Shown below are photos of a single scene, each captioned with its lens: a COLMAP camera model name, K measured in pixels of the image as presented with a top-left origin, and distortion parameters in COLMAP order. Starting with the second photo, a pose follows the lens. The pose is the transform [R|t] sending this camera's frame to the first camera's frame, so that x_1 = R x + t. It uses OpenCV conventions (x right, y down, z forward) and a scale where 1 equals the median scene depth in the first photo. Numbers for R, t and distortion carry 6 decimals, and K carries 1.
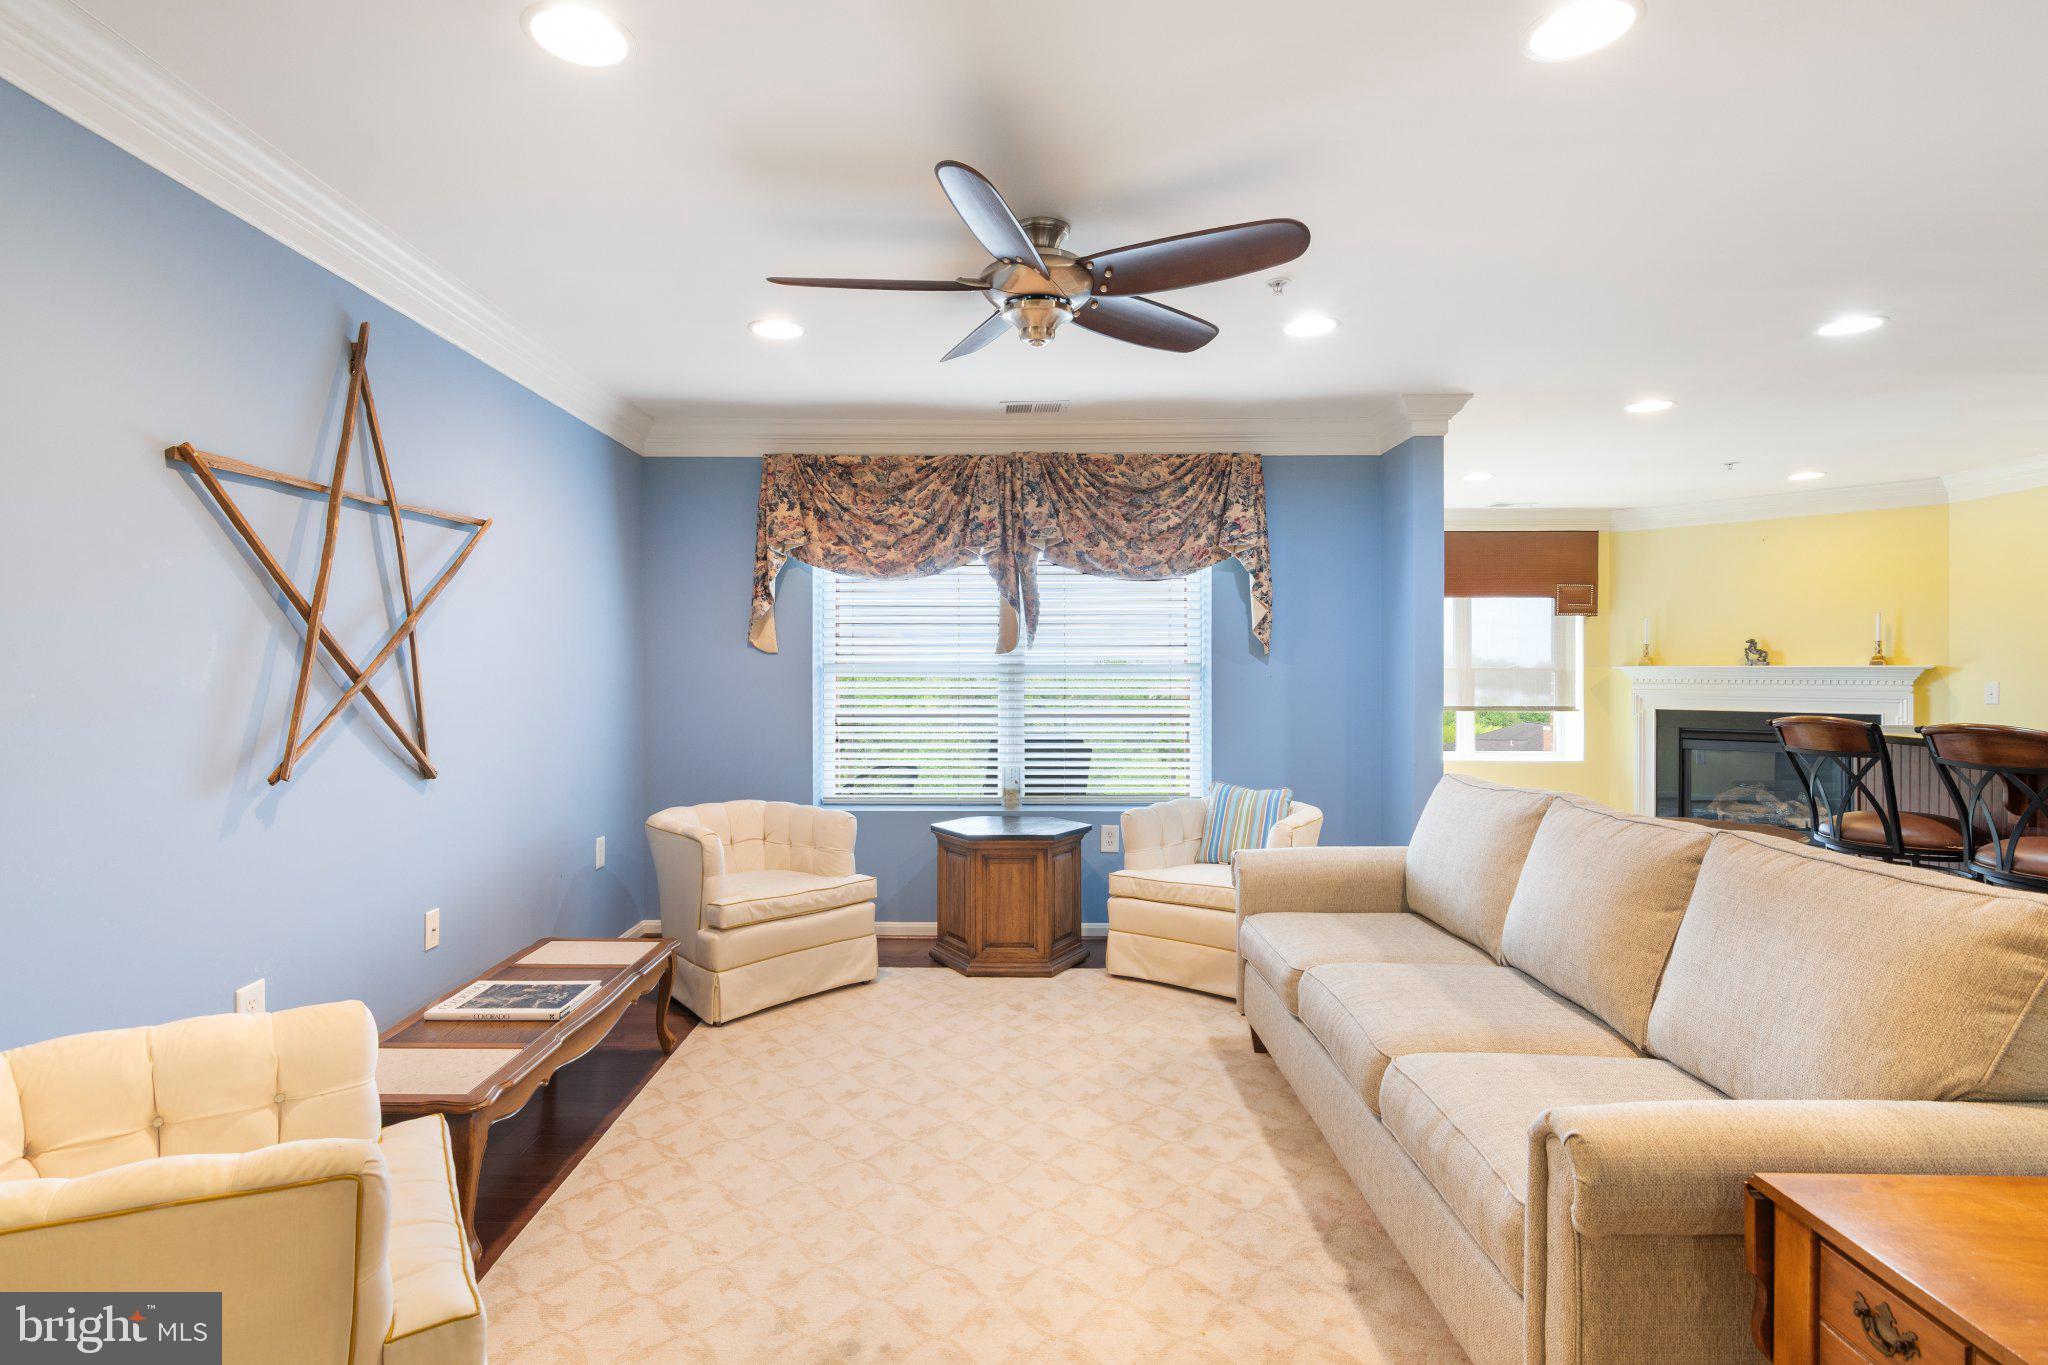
lens RADIAL K [[1000.2, 0, 989.4], [0, 1000.2, 674.1], [0, 0, 1]] dist [-0.003291, -0.000460]
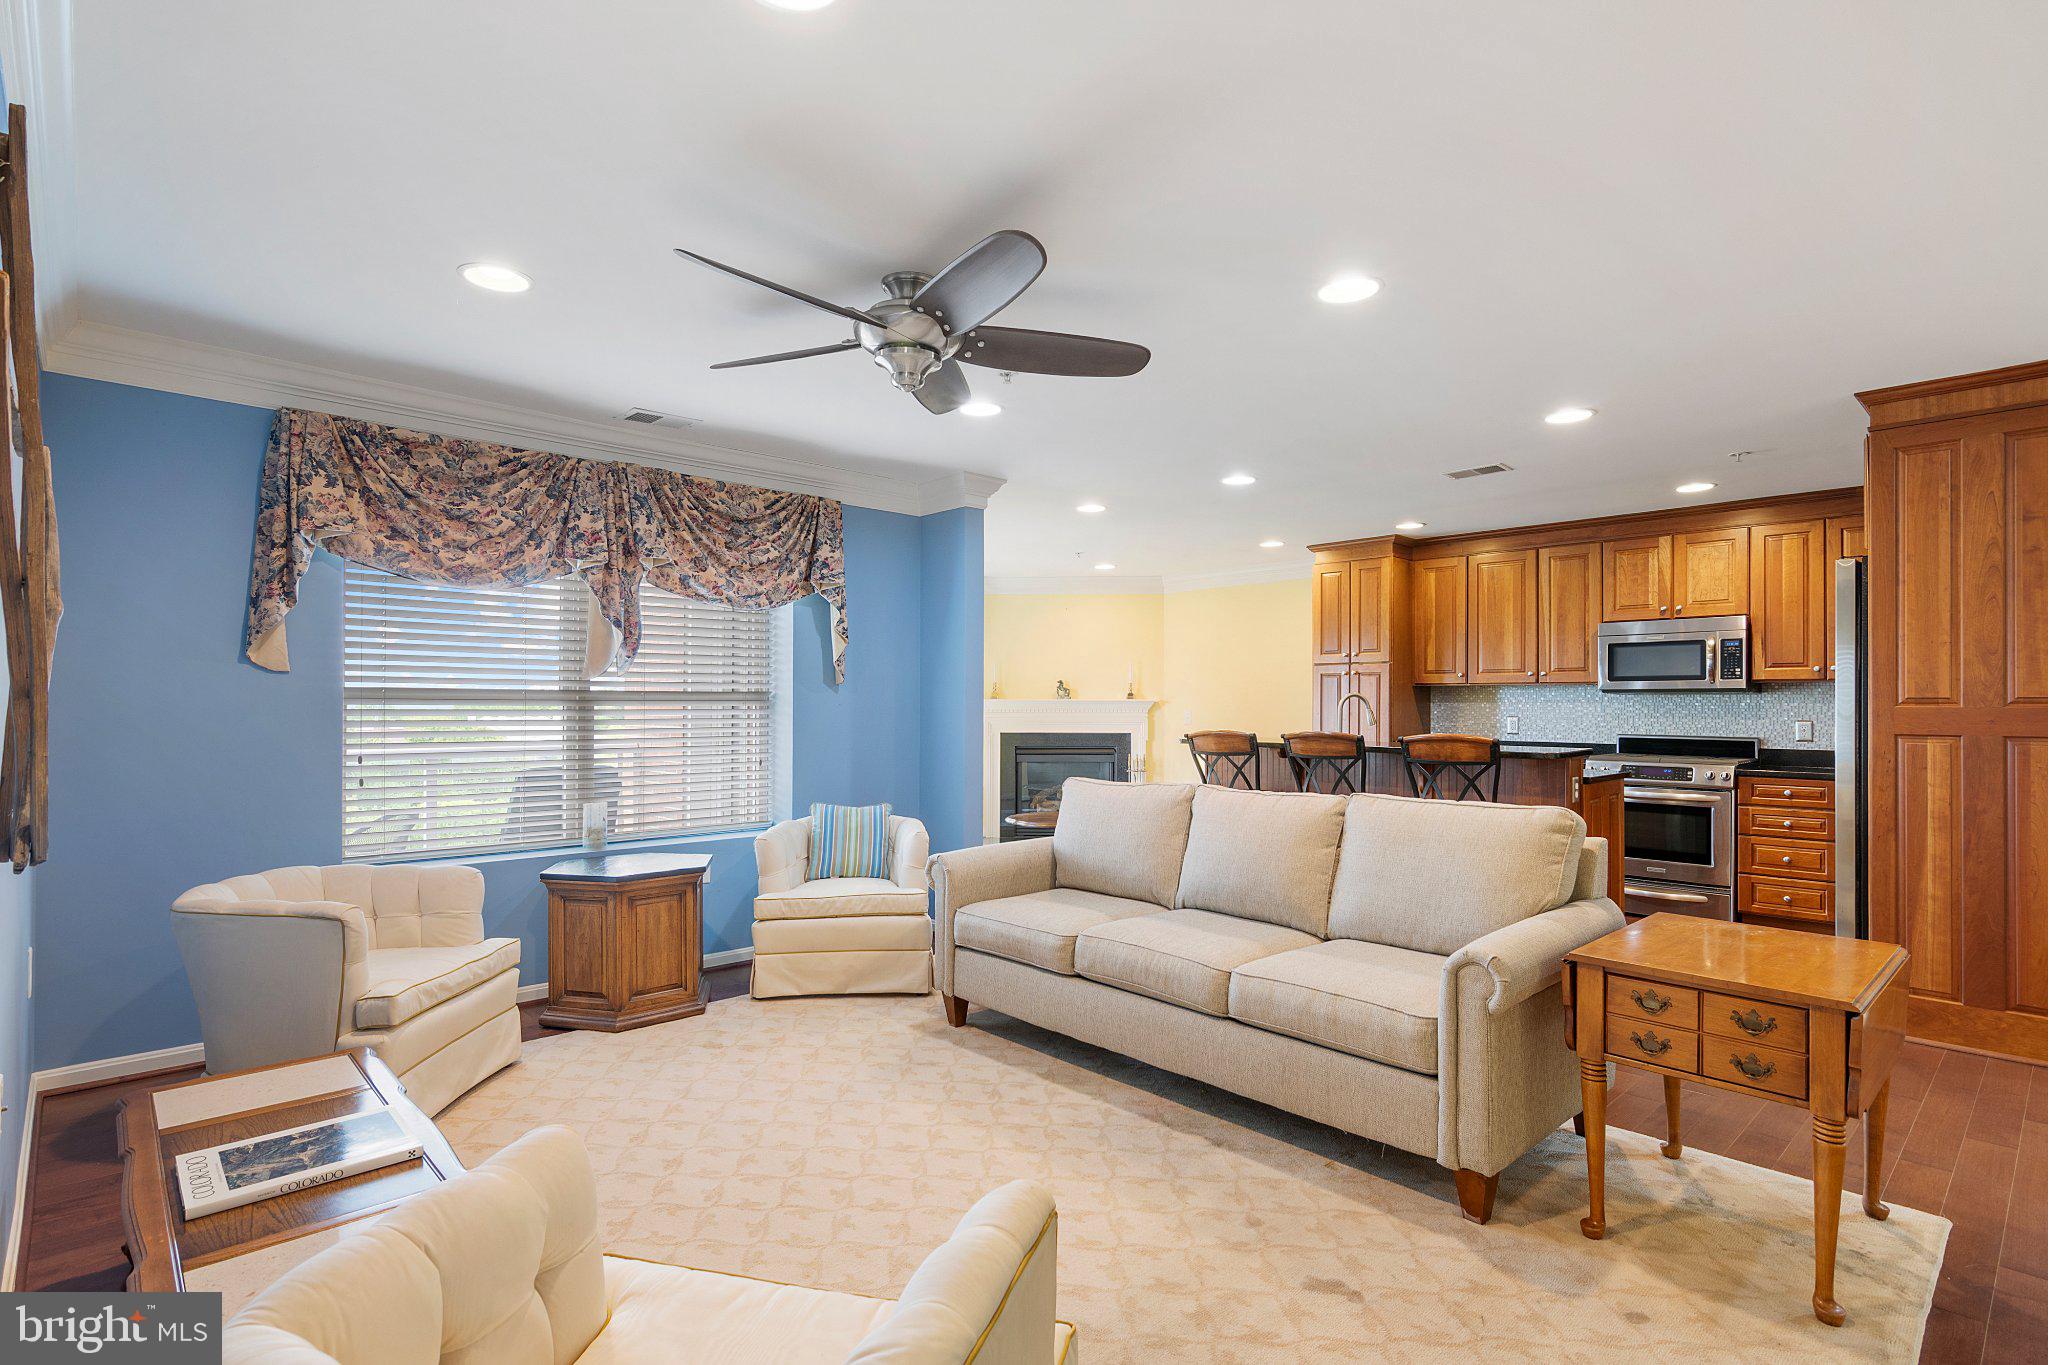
lens RADIAL K [[1000.2, 0, 996.8], [0, 1000.2, 693.8], [0, 0, 1]] dist [-0.003291, -0.000460]
pose [[0.726520, 0.010284, 0.687069, -0.395367], [0.000208, 0.999885, -0.015187, 0.008170], [-0.687146, 0.011177, 0.726434, 0.099753]]
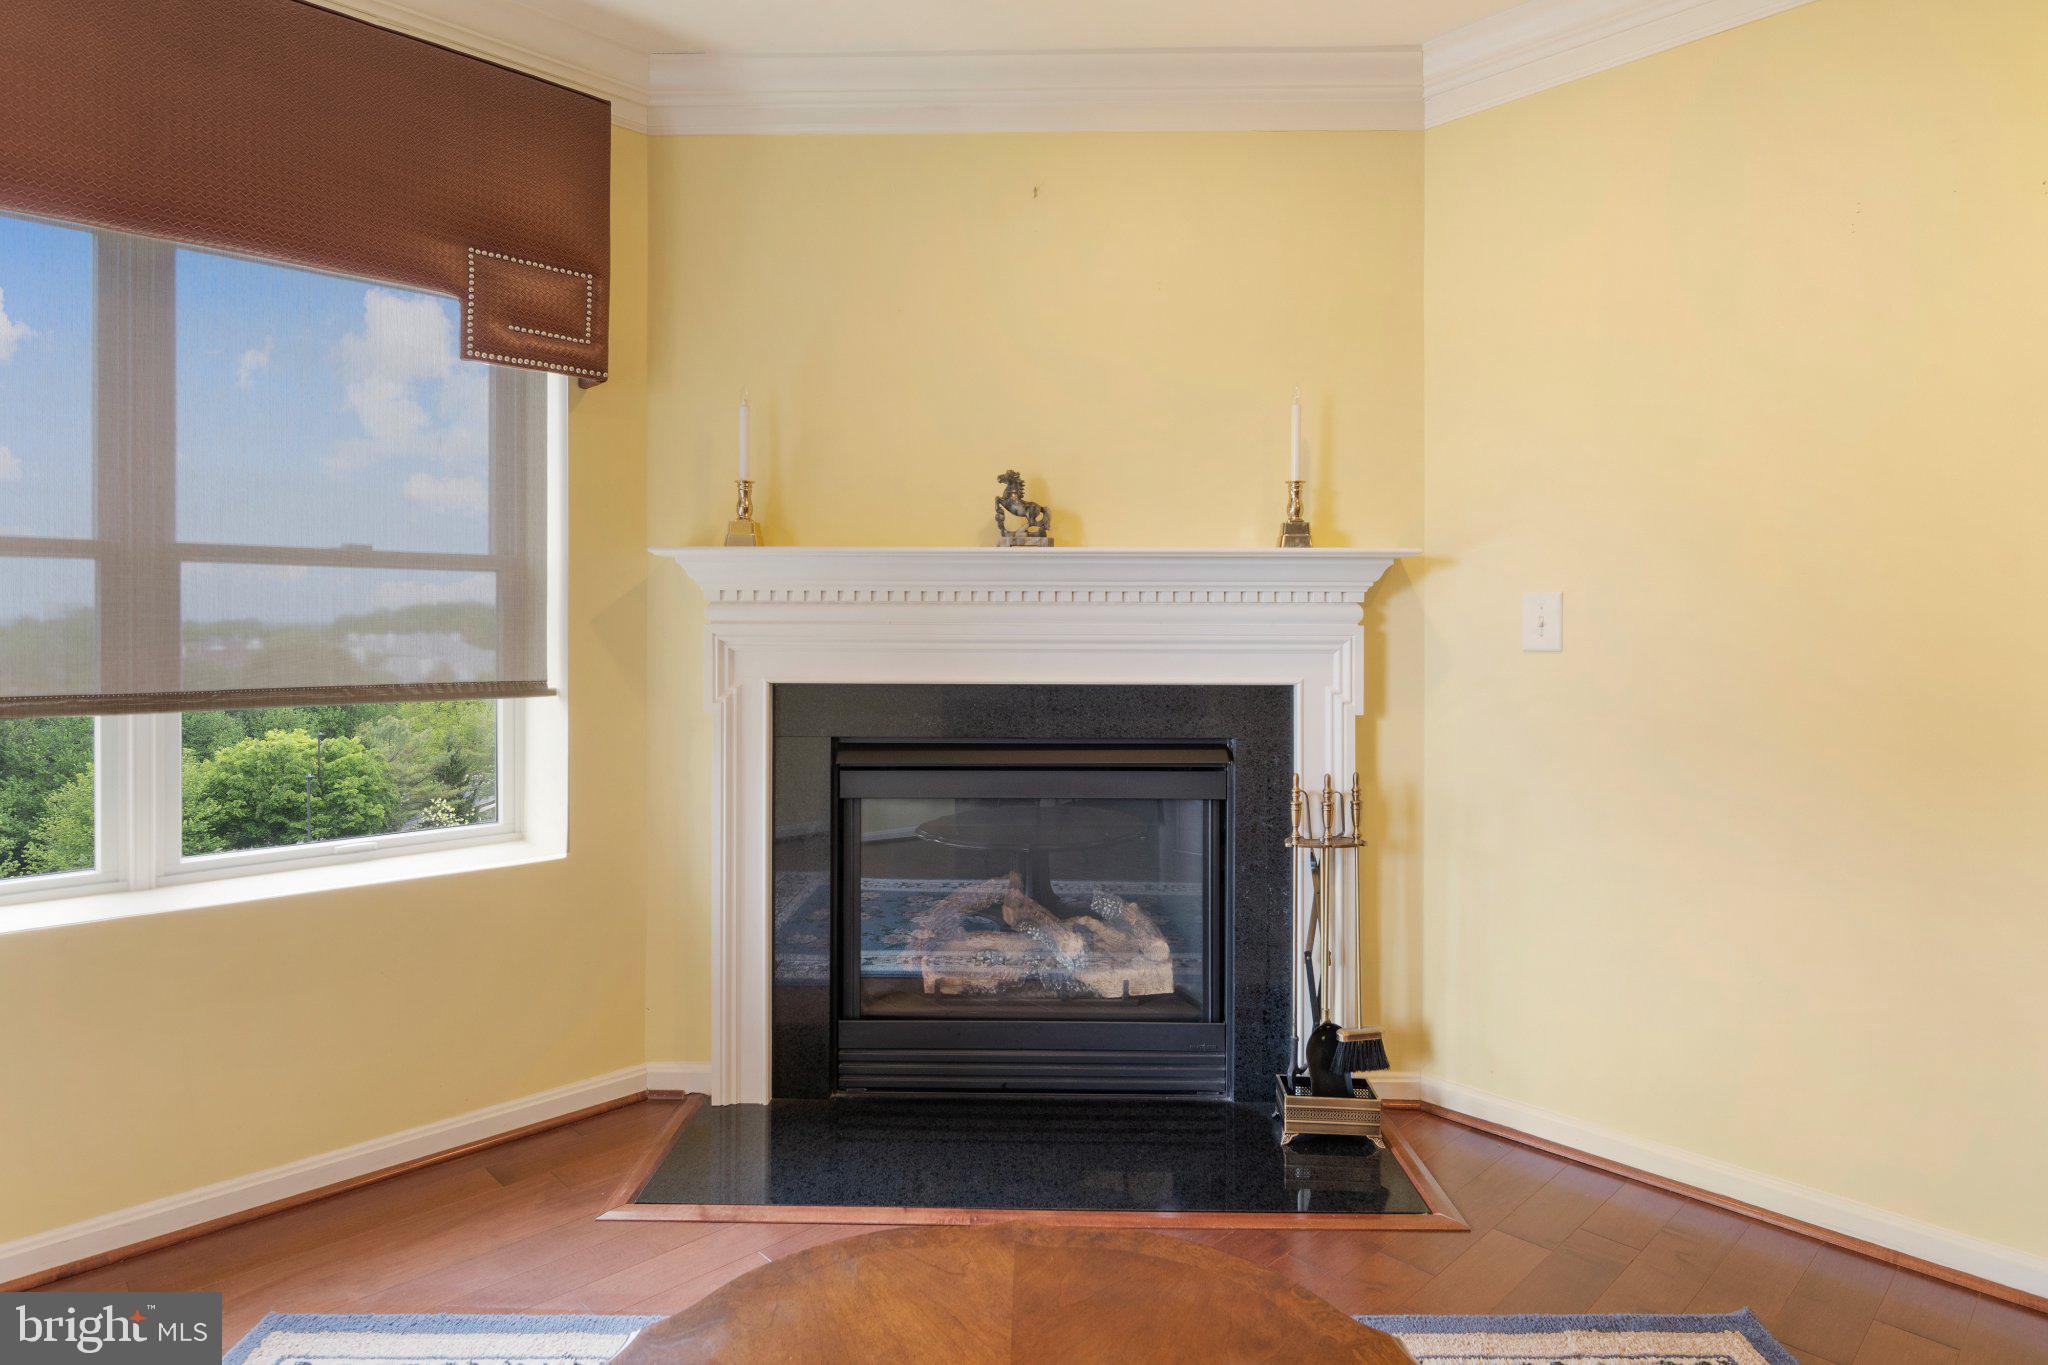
lens RADIAL K [[1156.3, 0, 1016.7], [0, 1156.3, 662.6], [0, 0, 1]] dist [-0.006653, -0.000362]
pose [[0.701566, -0.005089, 0.712586, 0.785250], [0.001429, 0.999983, 0.005734, 0.045323], [-0.712603, -0.003005, 0.701561, 1.171475]]
